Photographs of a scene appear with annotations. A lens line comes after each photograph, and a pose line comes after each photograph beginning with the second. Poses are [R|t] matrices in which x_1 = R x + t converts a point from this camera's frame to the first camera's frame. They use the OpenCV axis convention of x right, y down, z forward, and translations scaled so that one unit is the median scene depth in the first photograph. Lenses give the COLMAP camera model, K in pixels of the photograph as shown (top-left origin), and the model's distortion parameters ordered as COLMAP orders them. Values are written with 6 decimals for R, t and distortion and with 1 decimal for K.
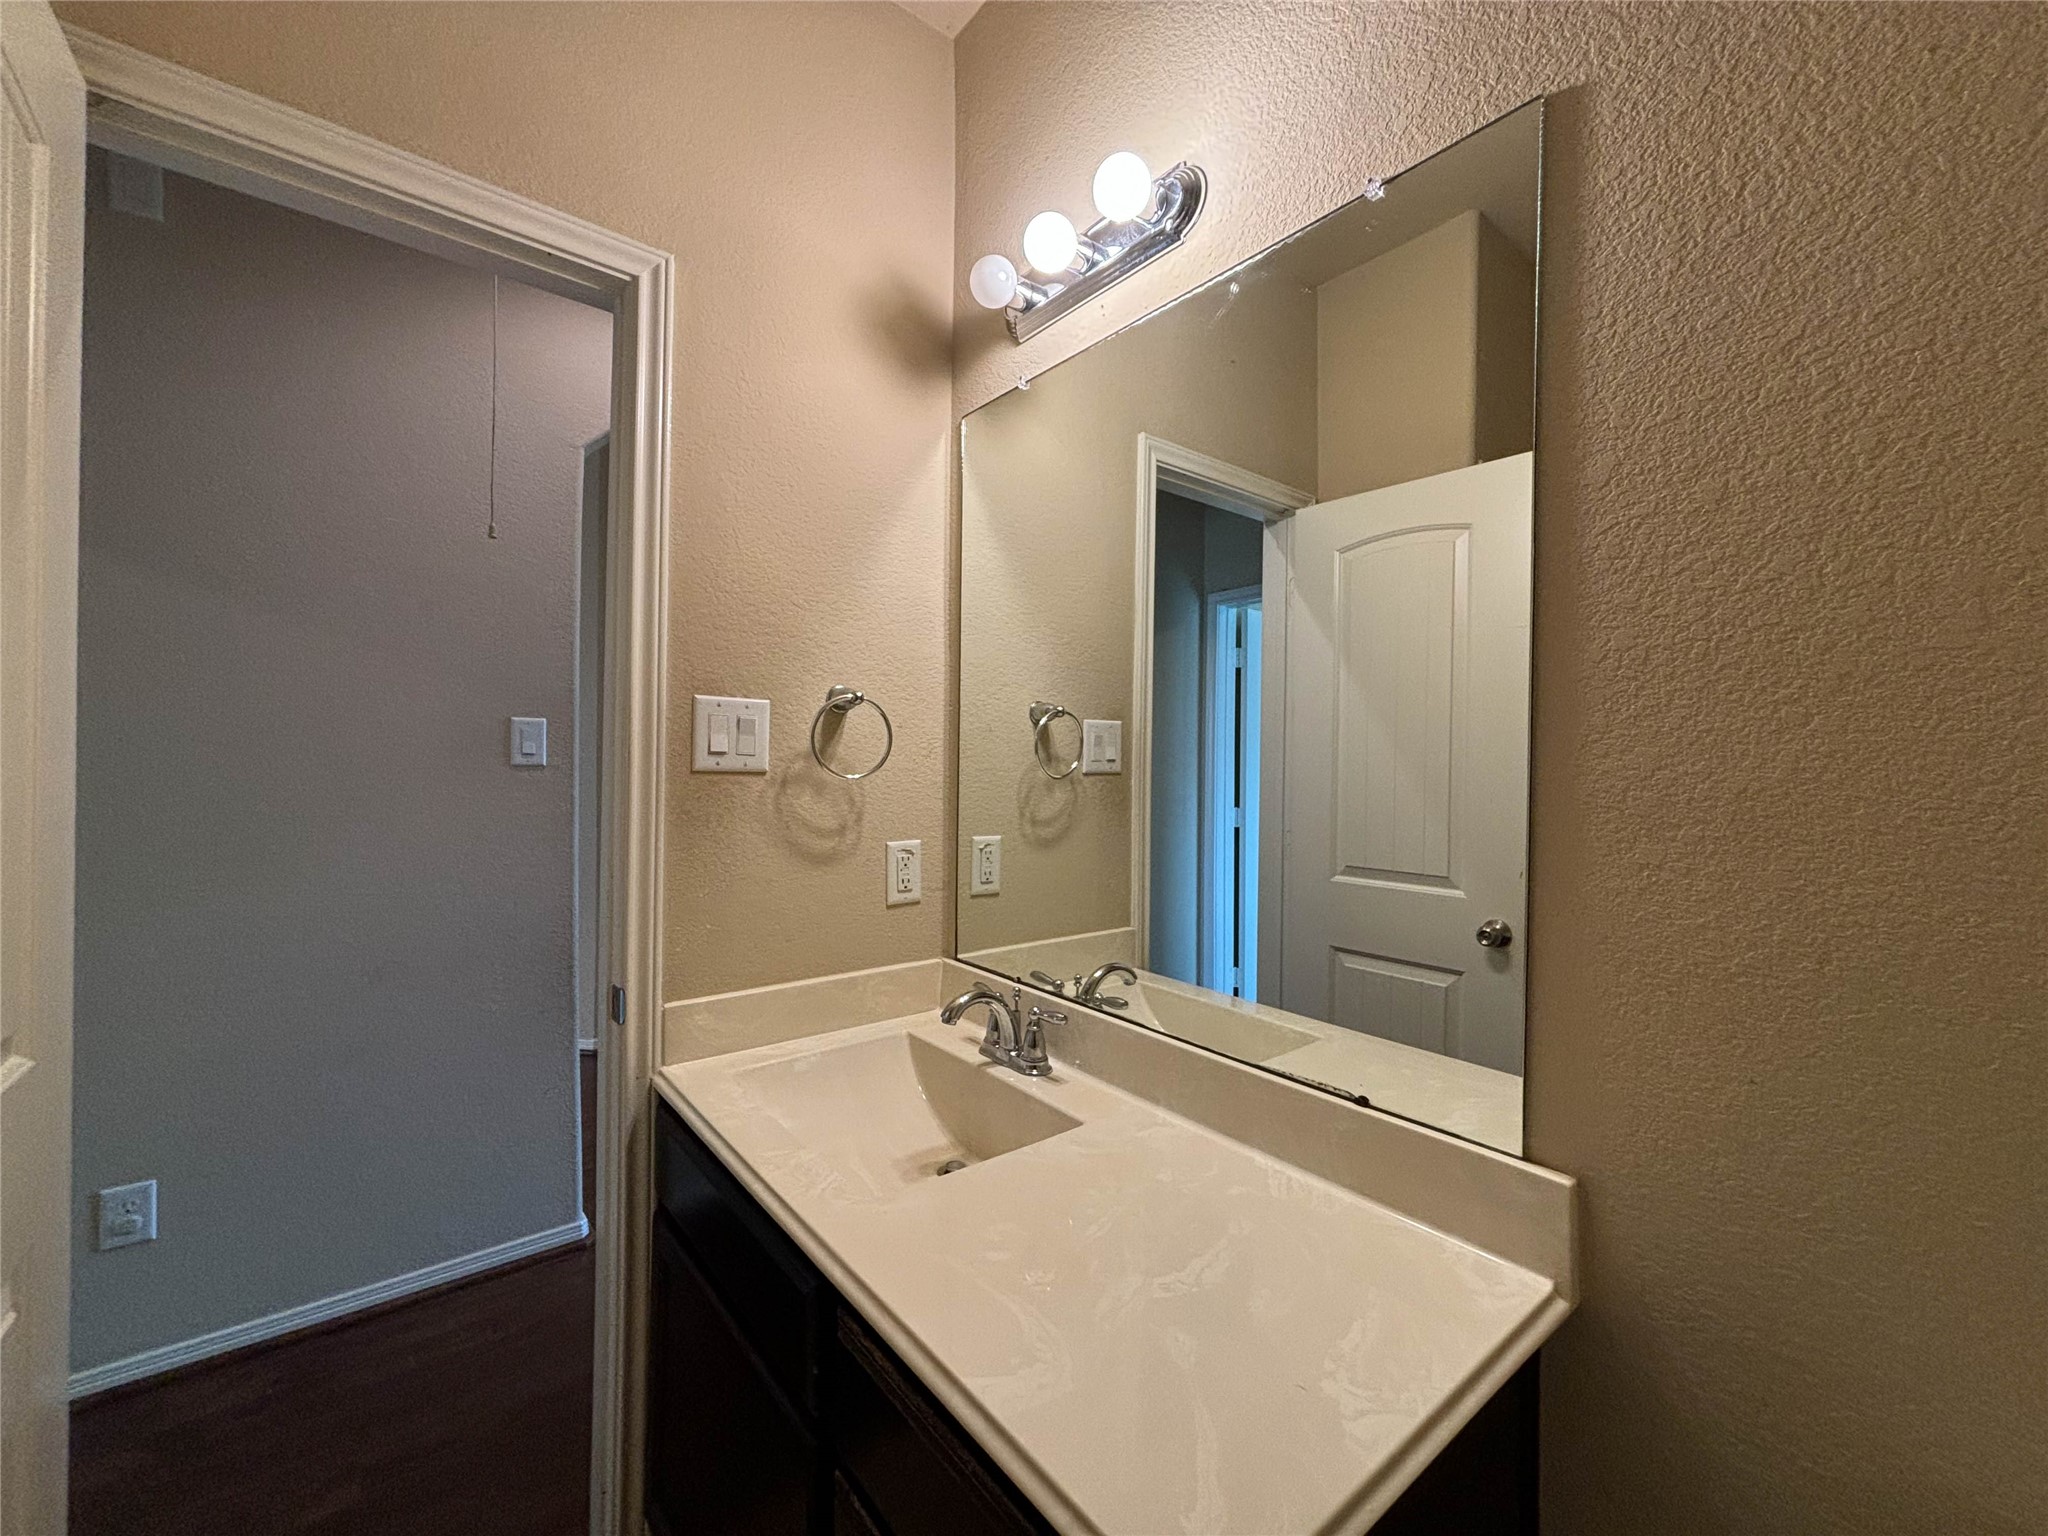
lens RADIAL K [[823.1, 0, 1017.3], [0, 823.1, 762.0], [0, 0, 1]] dist [0.009126, 0.000507]
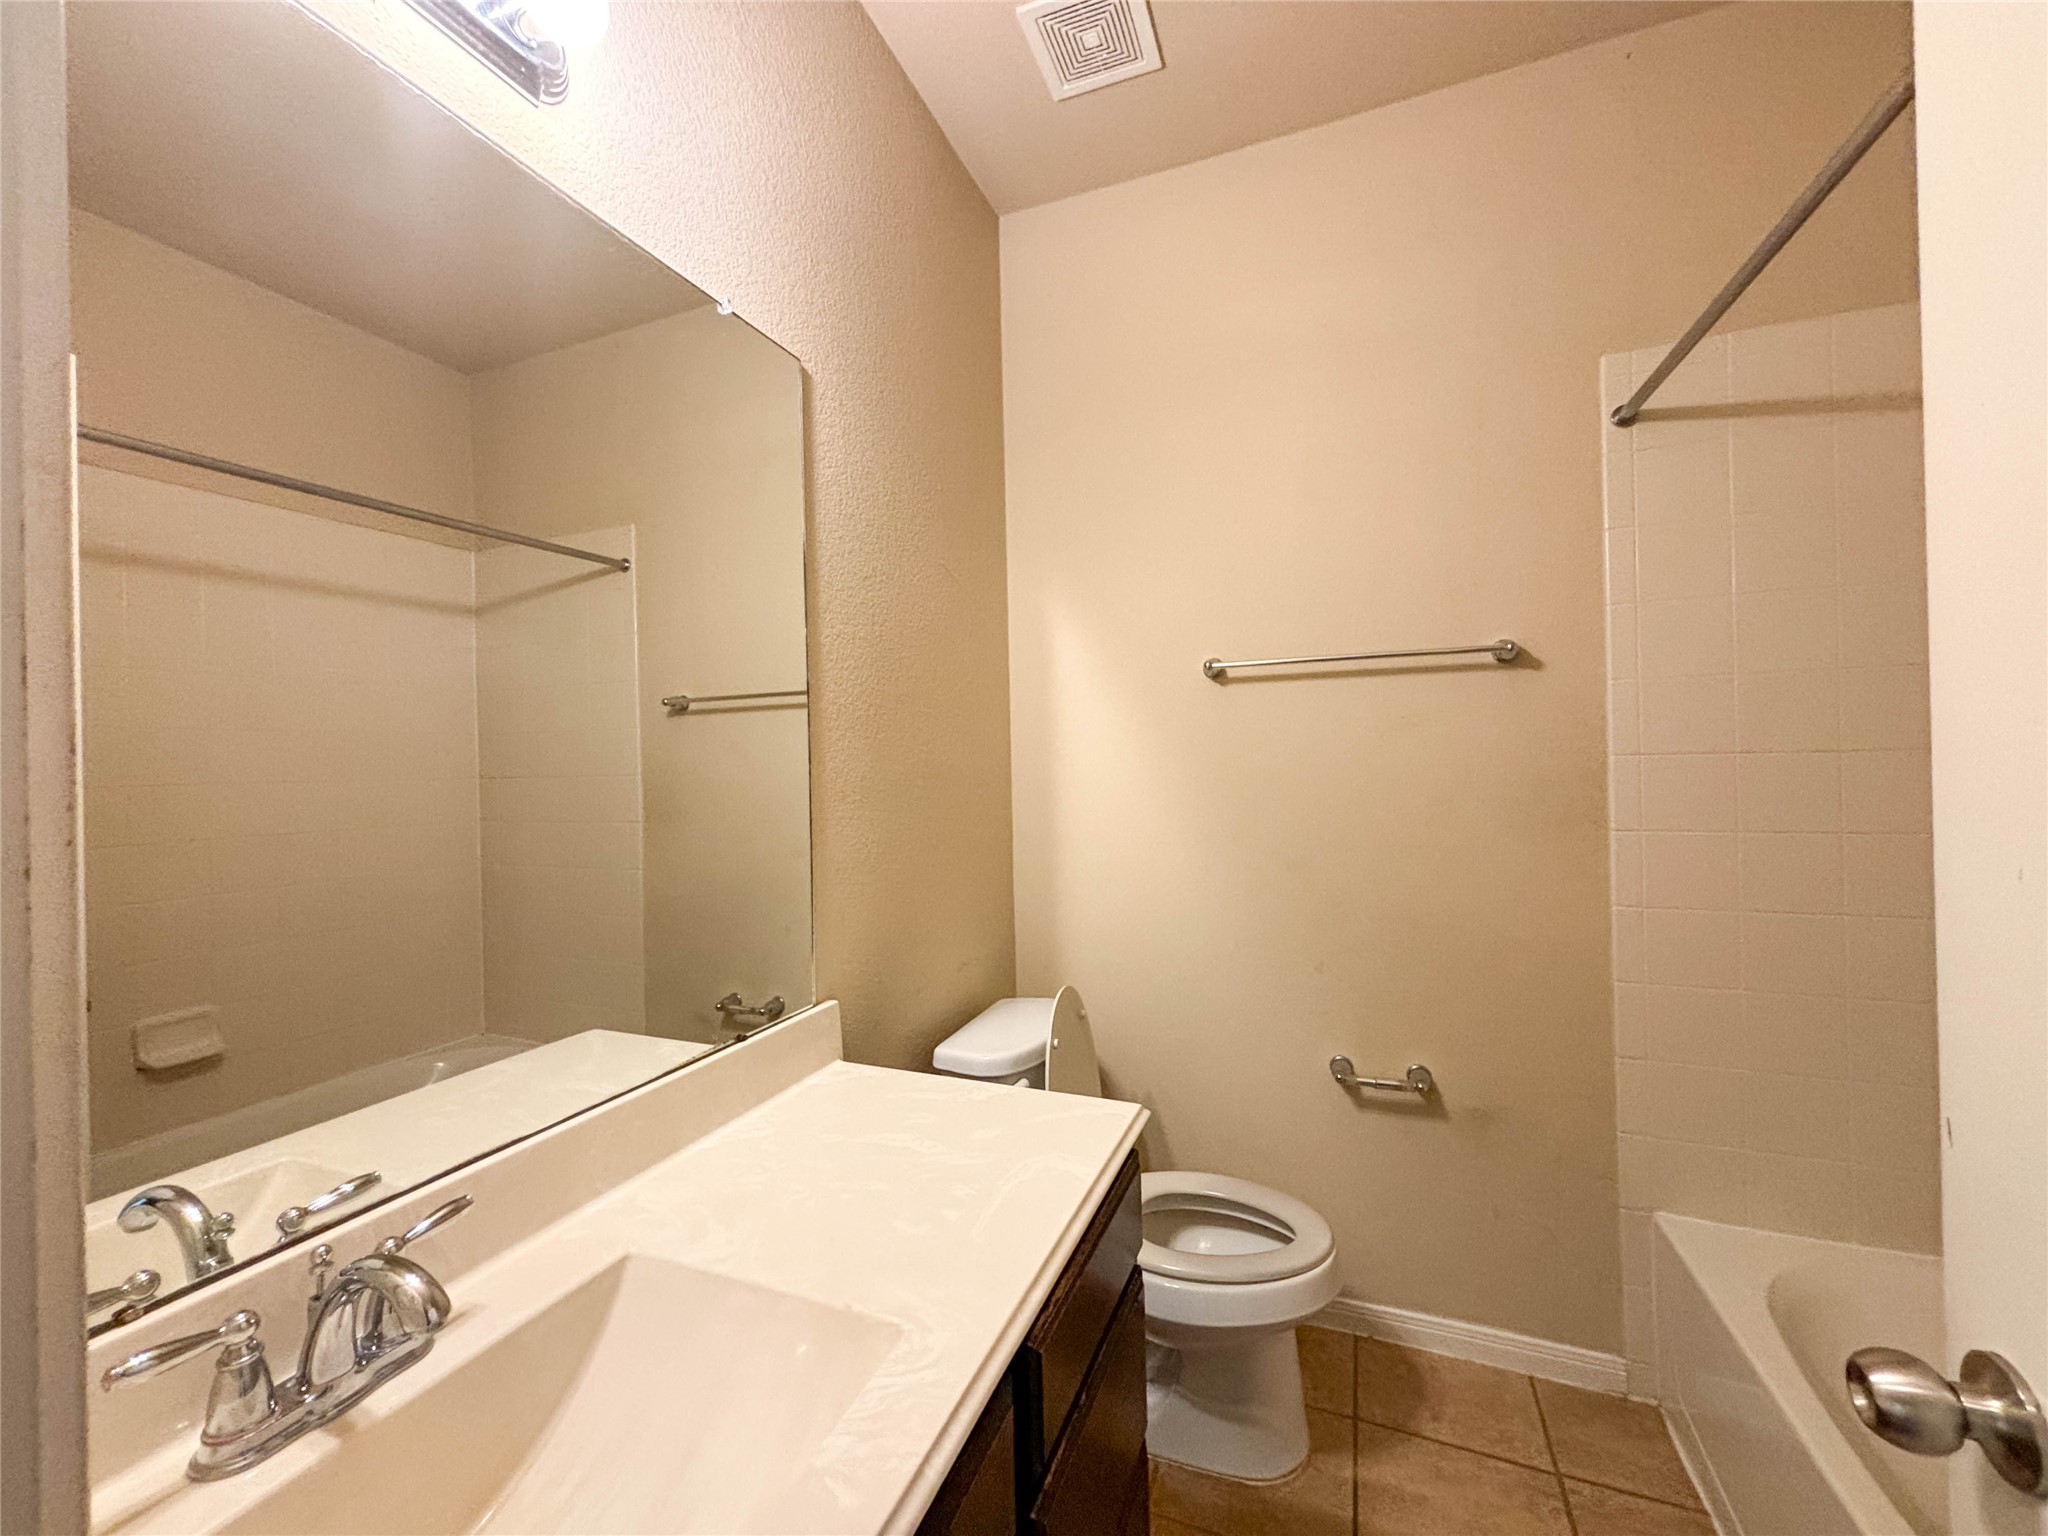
lens RADIAL K [[823.1, 0, 1021.1], [0, 823.1, 762.6], [0, 0, 1]] dist [0.009126, 0.000507]
pose [[-0.483965, -0.004189, 0.875077, -0.730226], [0.012893, 0.999846, 0.011916, -0.012812], [-0.874992, 0.017049, -0.483837, 1.020461]]
